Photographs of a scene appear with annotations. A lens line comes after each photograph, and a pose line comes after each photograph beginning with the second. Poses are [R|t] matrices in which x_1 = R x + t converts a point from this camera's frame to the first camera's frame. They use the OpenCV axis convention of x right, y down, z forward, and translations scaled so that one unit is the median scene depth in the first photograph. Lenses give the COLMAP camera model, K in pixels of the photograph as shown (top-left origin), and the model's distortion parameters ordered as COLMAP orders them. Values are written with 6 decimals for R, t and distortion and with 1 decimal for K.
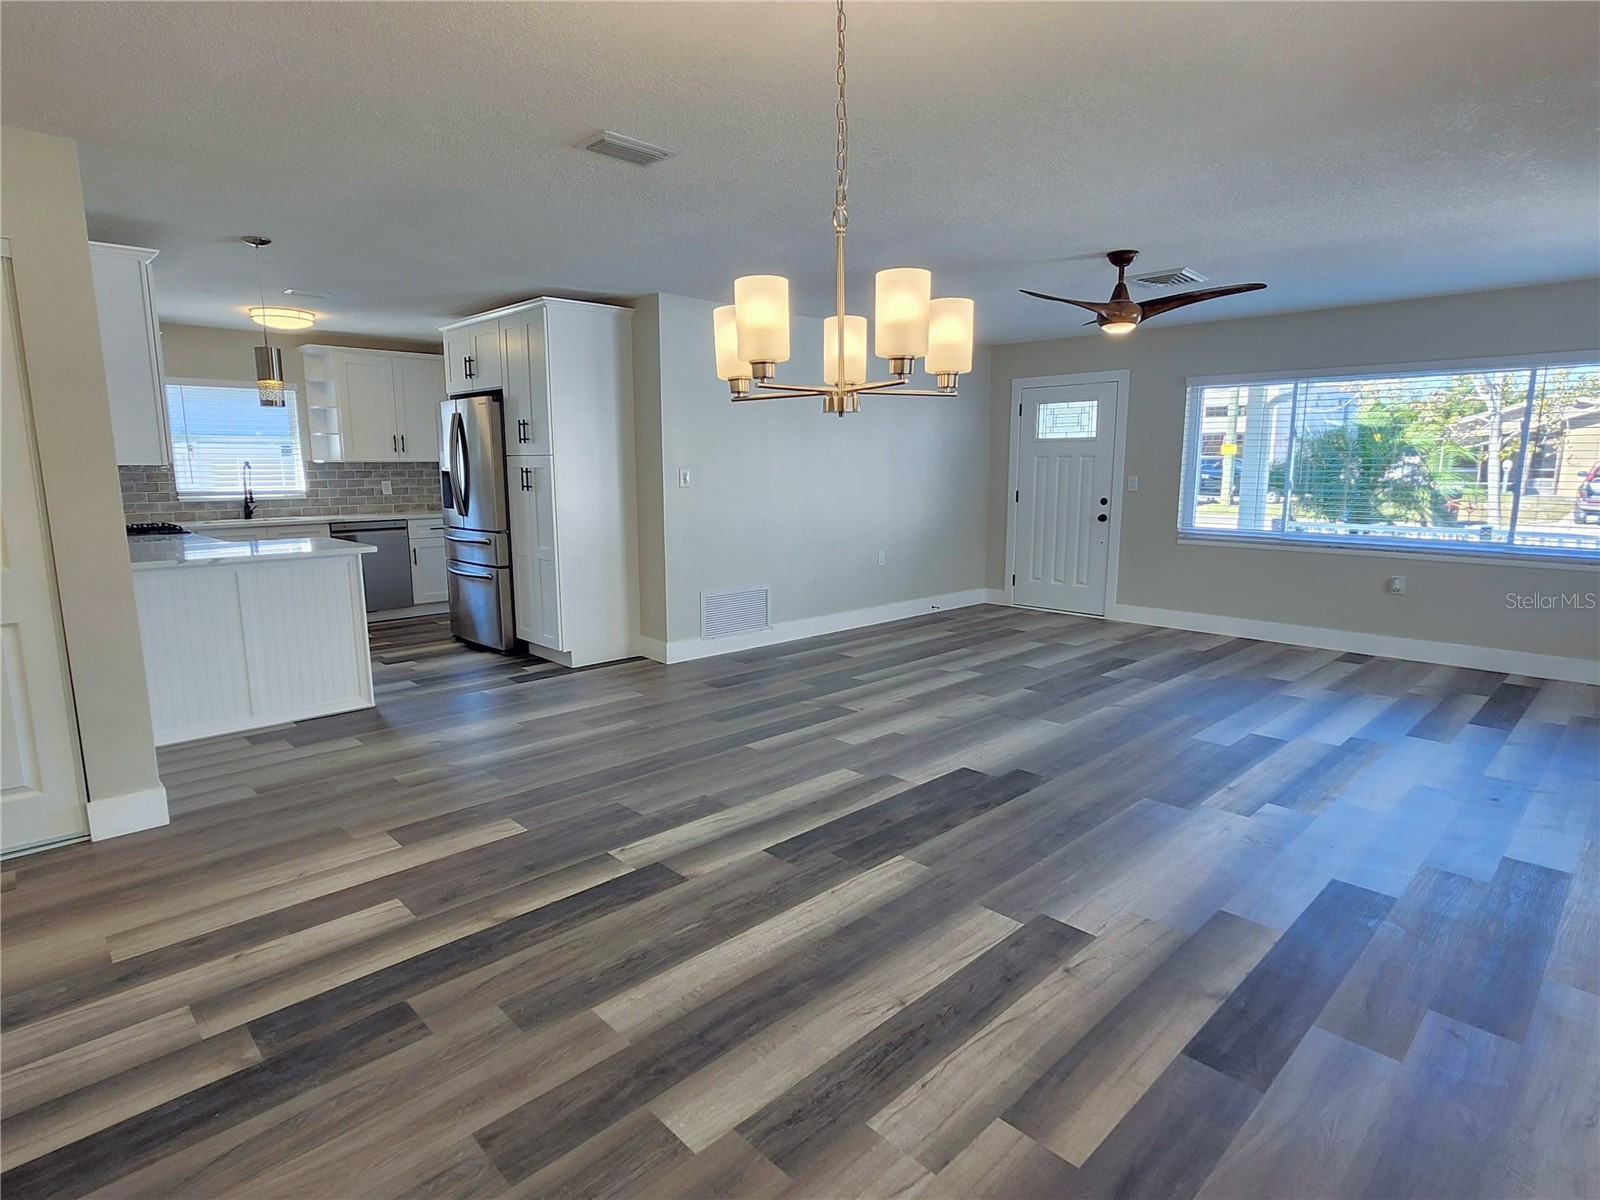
lens RADIAL K [[853.3, 0, 790.6], [0, 853.3, 605.3], [0, 0, 1]] dist [-0.000073, 0.001546]
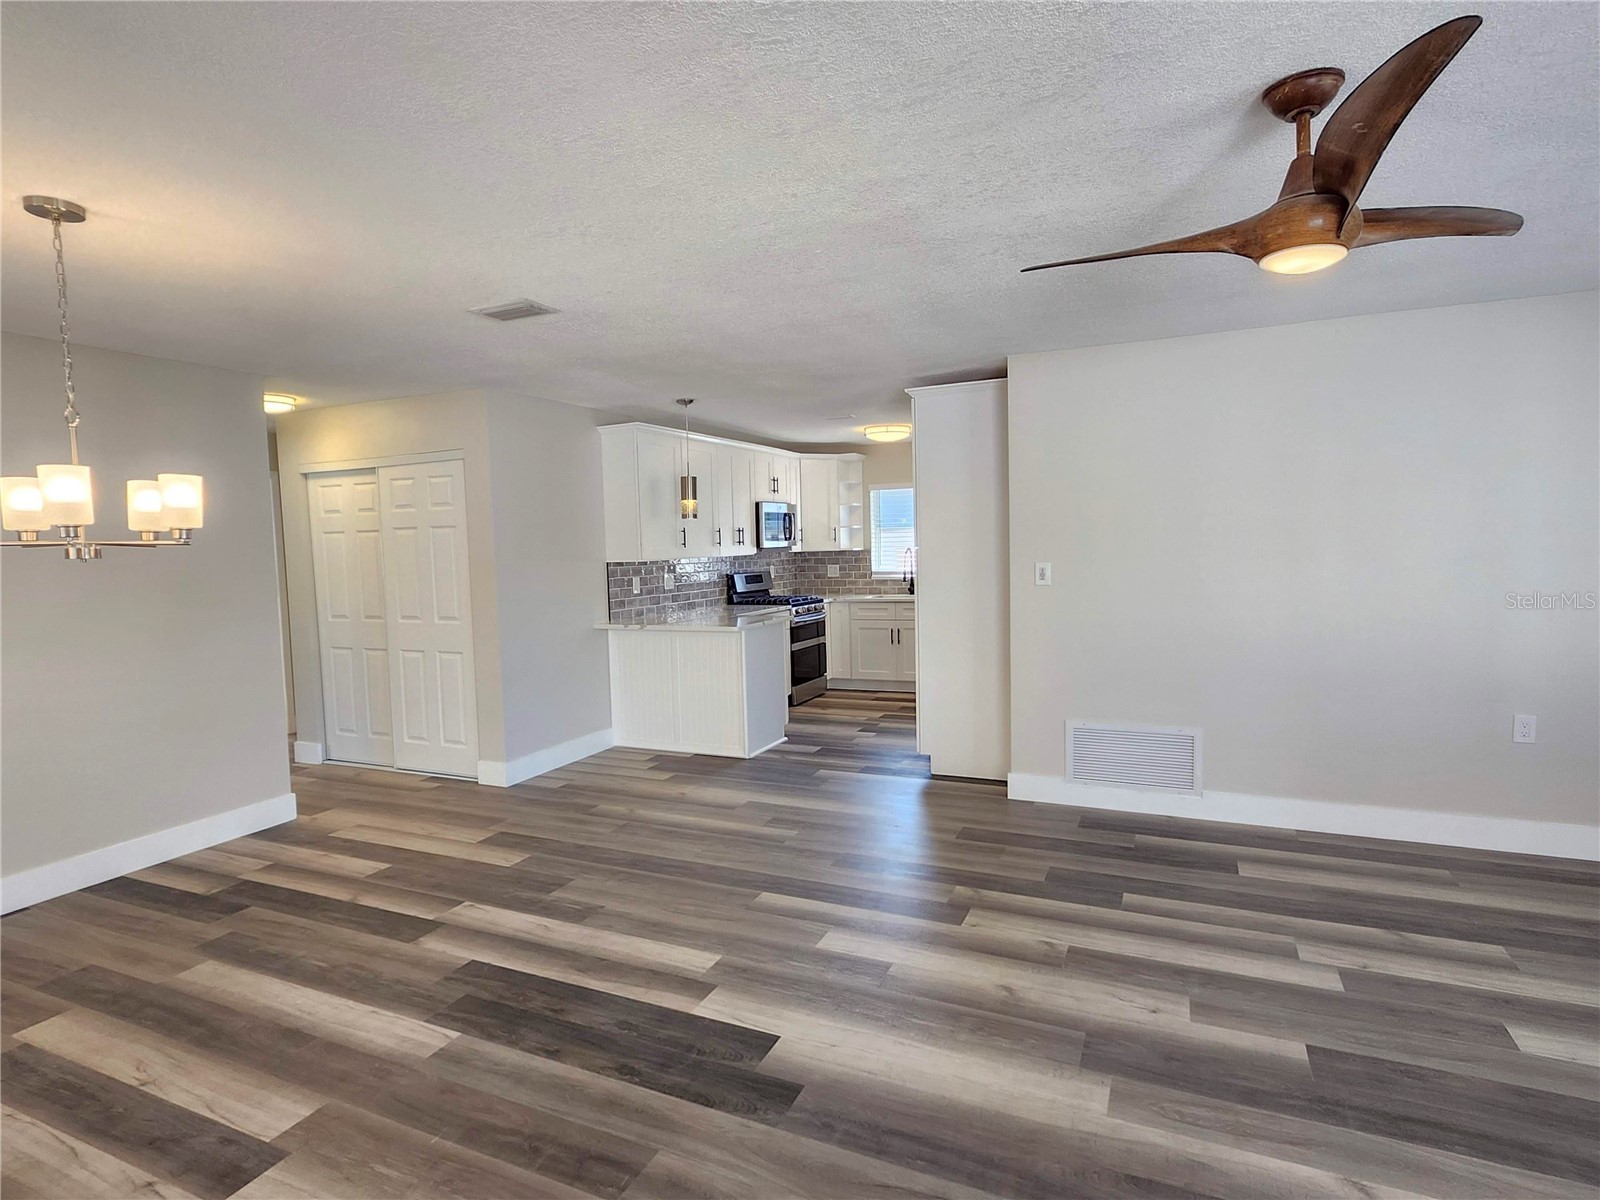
lens RADIAL K [[853.3, 0, 790.6], [0, 853.3, 605.3], [0, 0, 1]] dist [-0.000073, 0.001546]
pose [[0.362983, 0.061396, -0.929771, 0.697307], [-0.129471, 0.991471, 0.014925, -0.131501], [0.922757, 0.114961, 0.367836, 0.637431]]
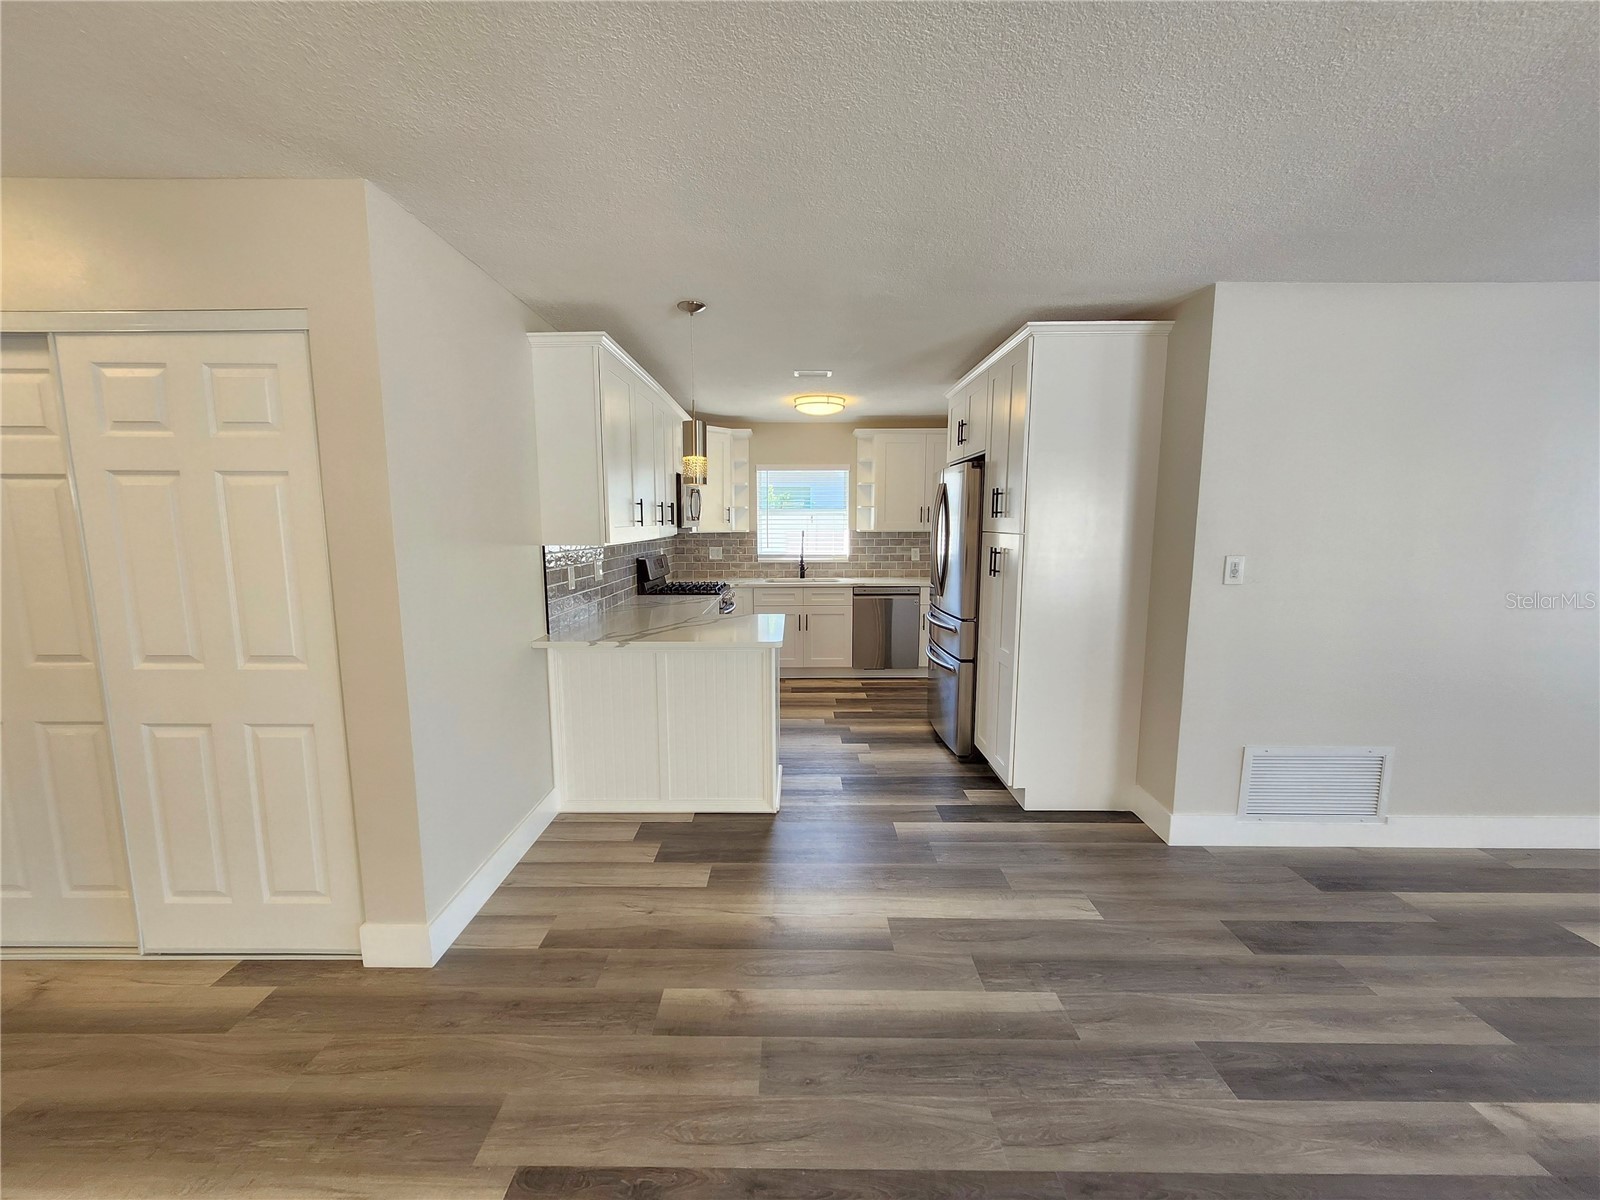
lens RADIAL K [[626.3, 0, 792.3], [0, 626.3, 603.2], [0, 0, 1]] dist [0.001012, -0.000300]
pose [[0.716608, 0.091768, -0.691413, -0.044431], [-0.116513, 0.993128, 0.011054, -0.118585], [0.687676, 0.072637, 0.722375, 0.565269]]
